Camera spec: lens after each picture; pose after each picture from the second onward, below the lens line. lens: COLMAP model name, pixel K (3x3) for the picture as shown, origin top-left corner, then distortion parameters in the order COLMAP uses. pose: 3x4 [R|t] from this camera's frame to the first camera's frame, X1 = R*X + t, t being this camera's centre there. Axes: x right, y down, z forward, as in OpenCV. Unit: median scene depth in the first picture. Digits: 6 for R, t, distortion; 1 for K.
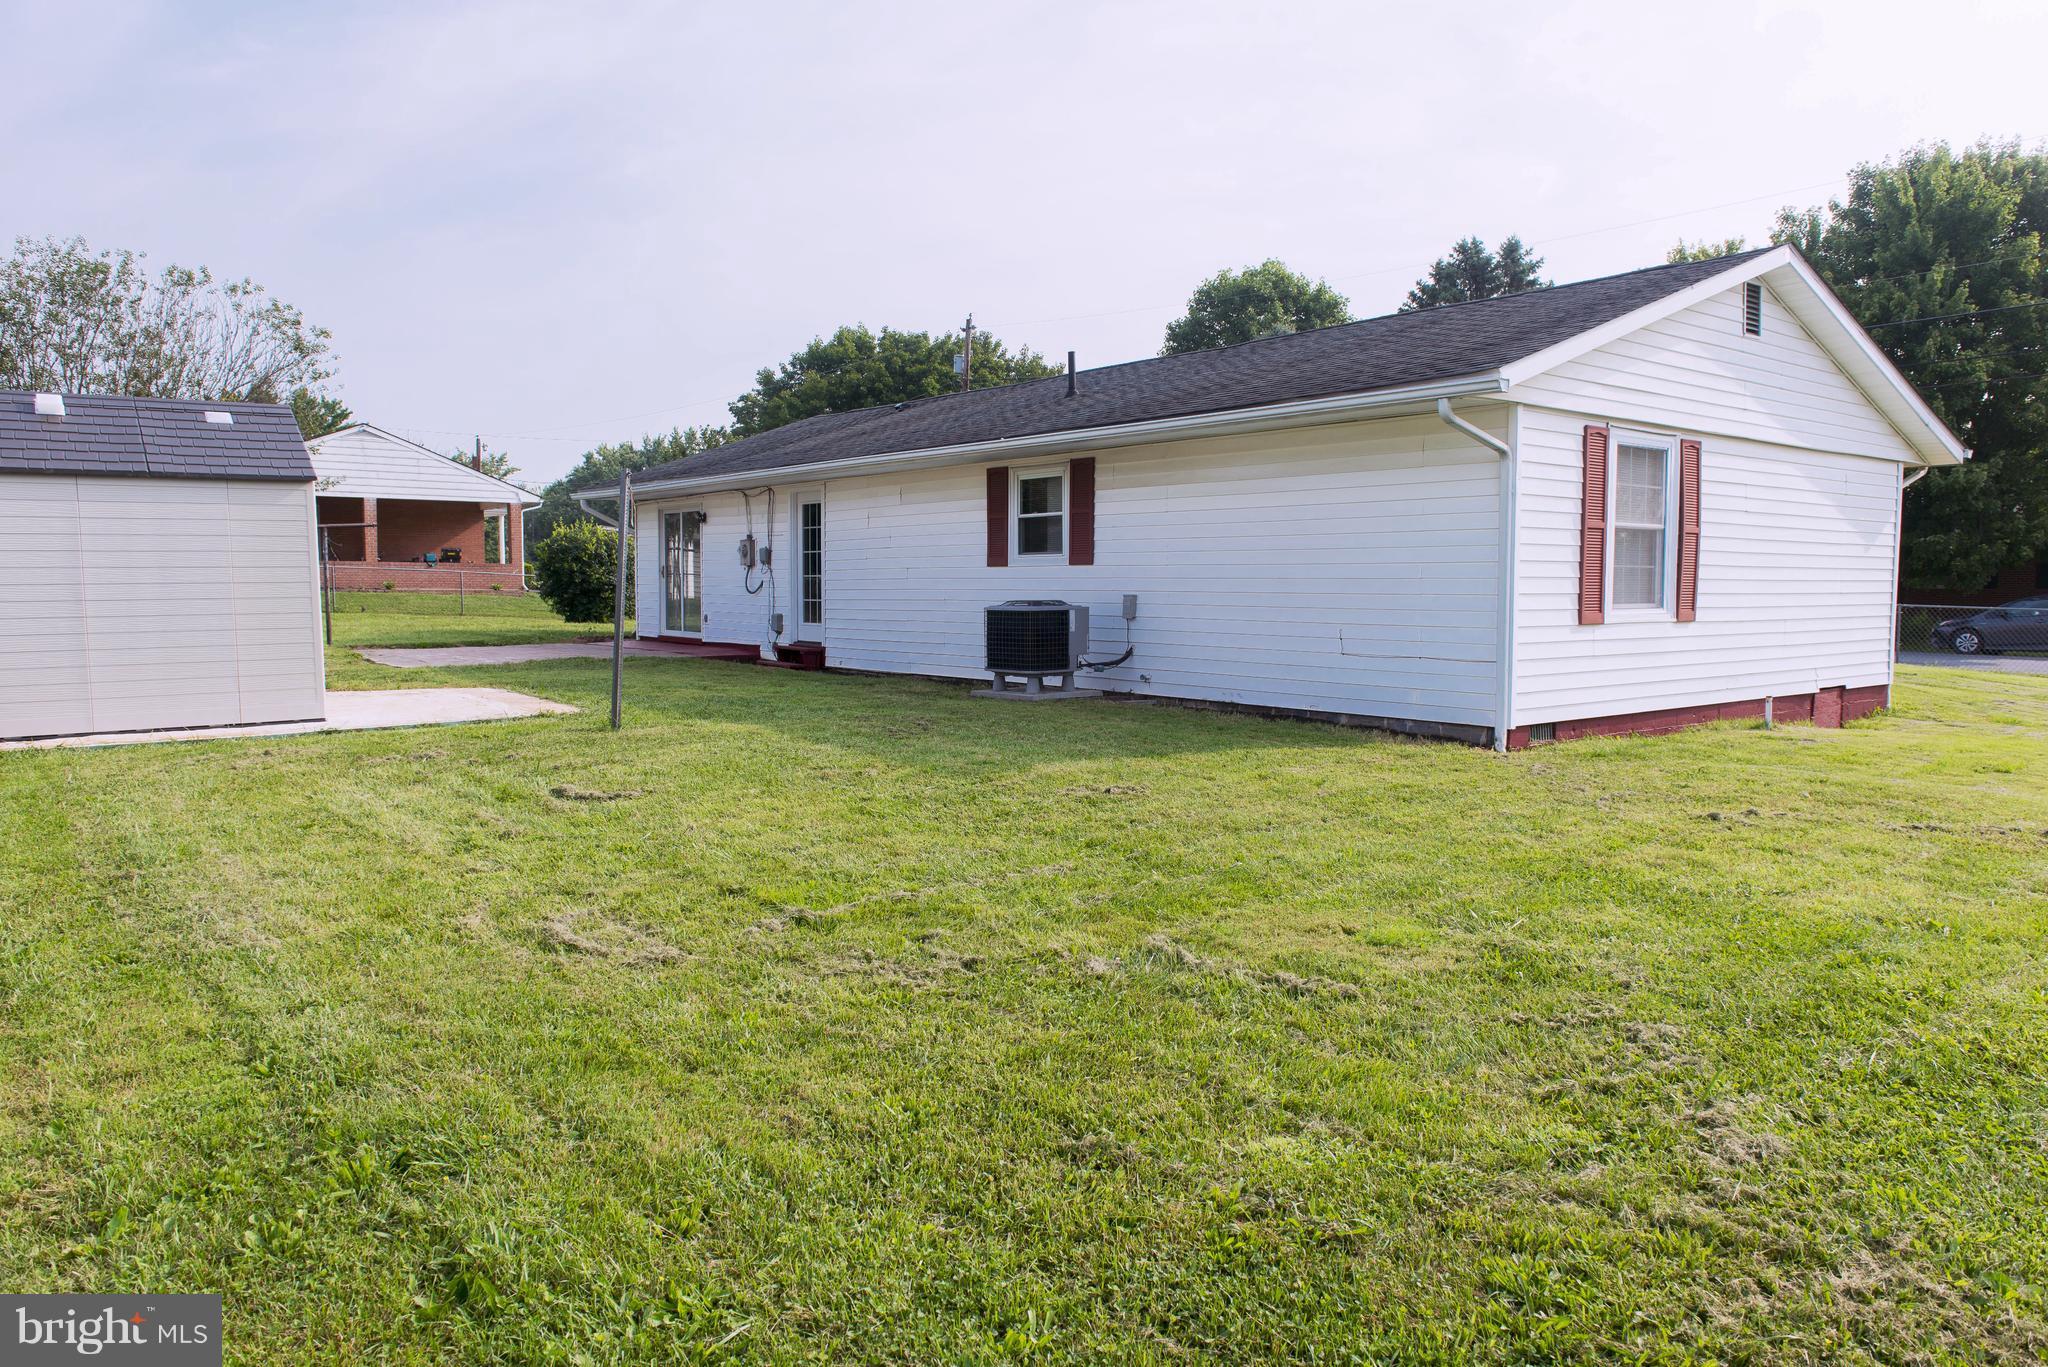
lens RADIAL K [[1401.0, 0, 1022.3], [0, 1401.0, 677.2], [0, 0, 1]] dist [0.034274, -0.034066]
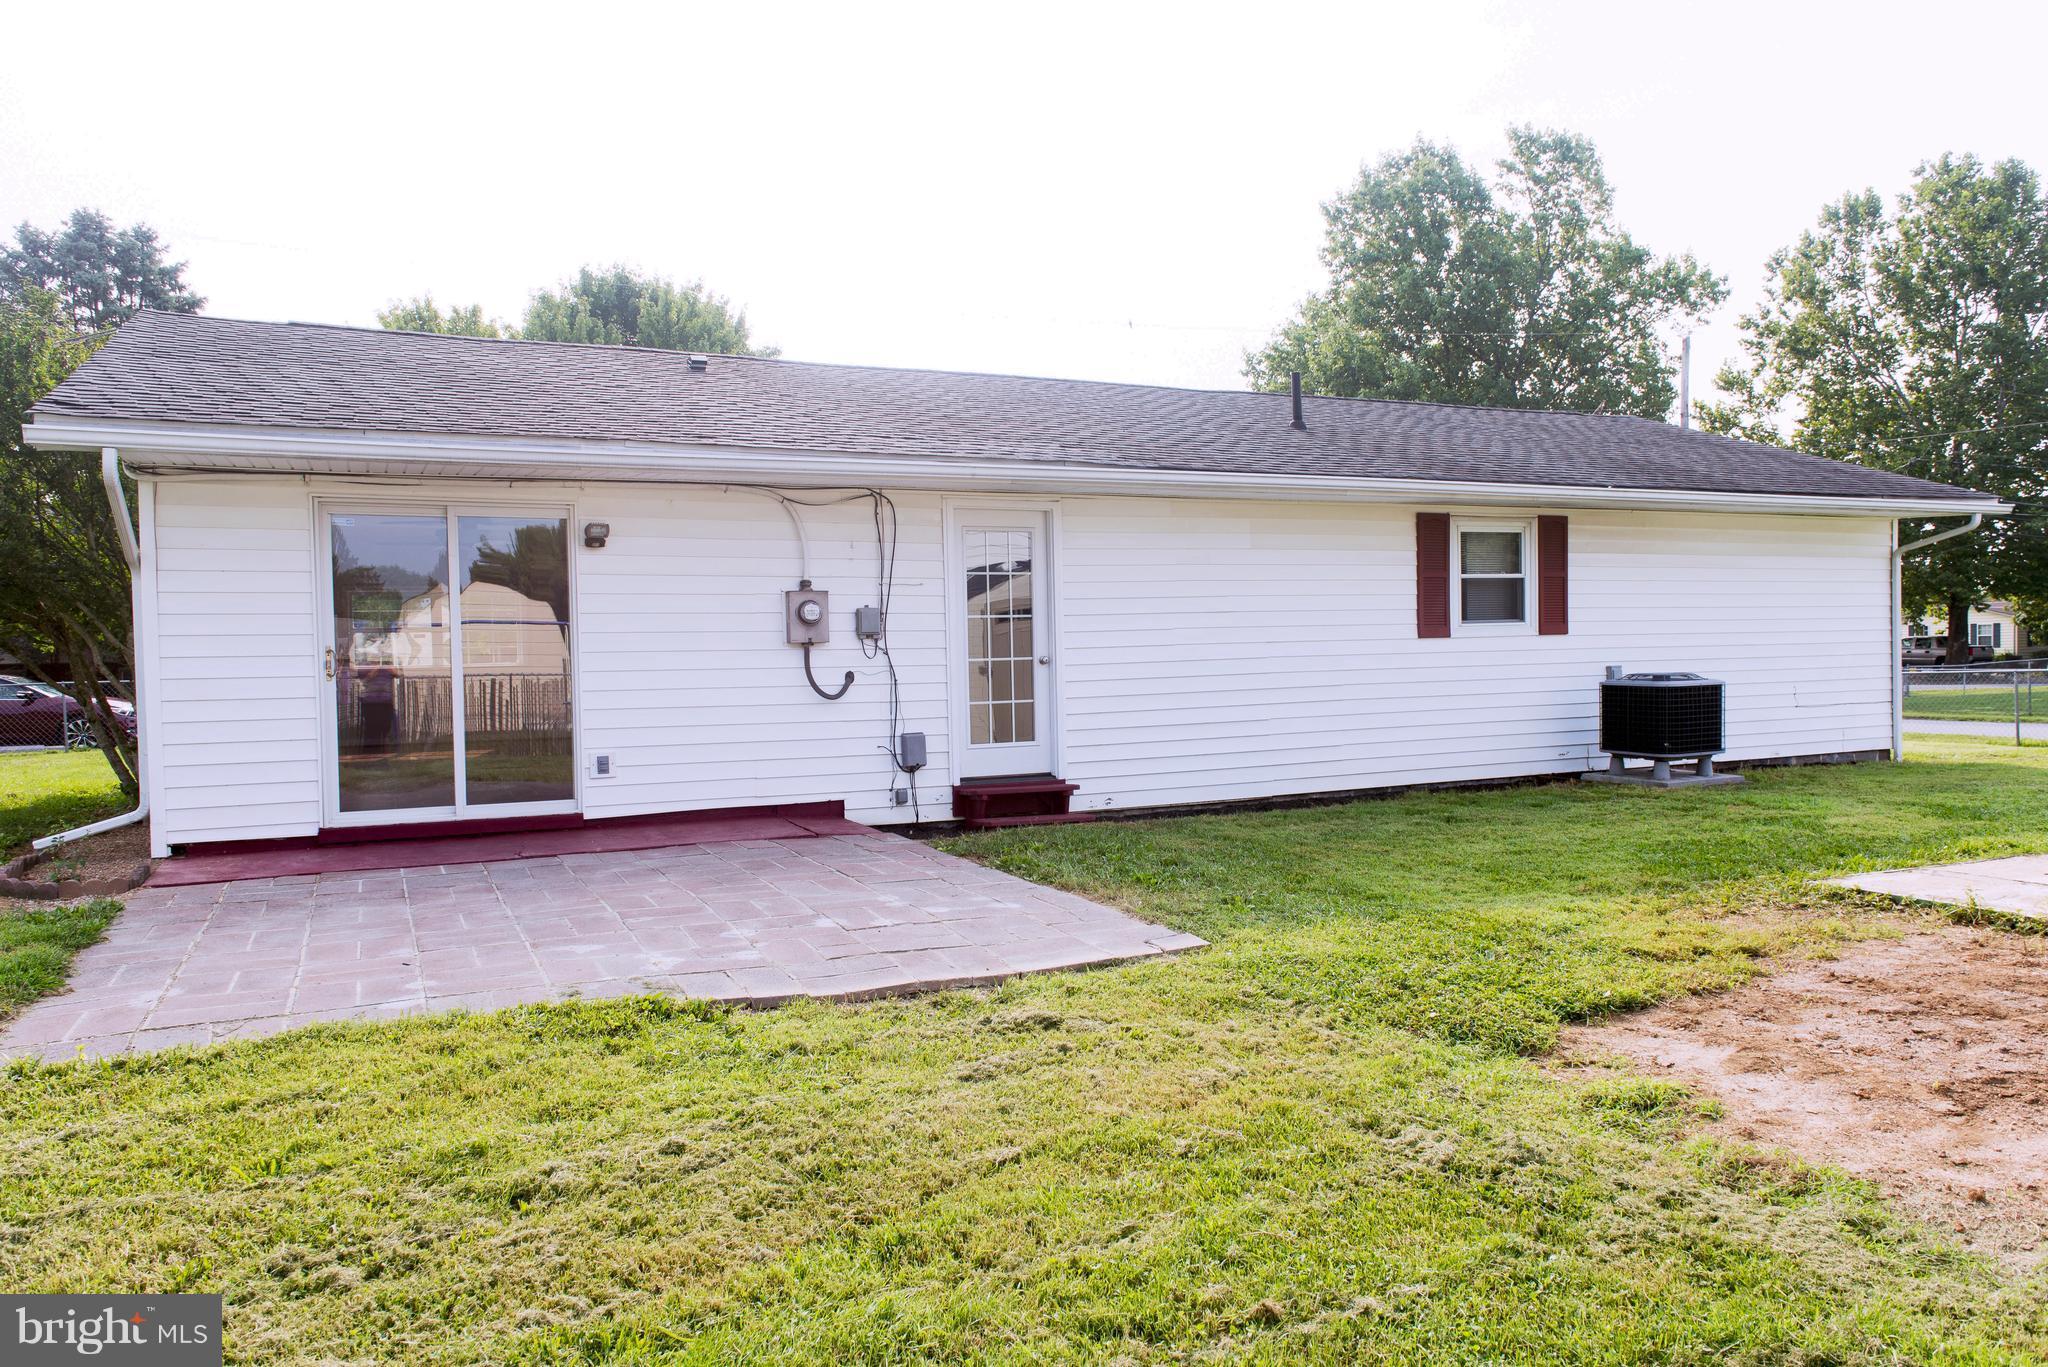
lens RADIAL K [[1401.0, 0, 1022.3], [0, 1401.0, 677.2], [0, 0, 1]] dist [0.034274, -0.034066]
pose [[0.227551, -0.025815, 0.973424, -0.726077], [0.086980, 0.996191, 0.006086, -0.070376], [-0.969874, 0.083283, 0.228930, 0.900007]]
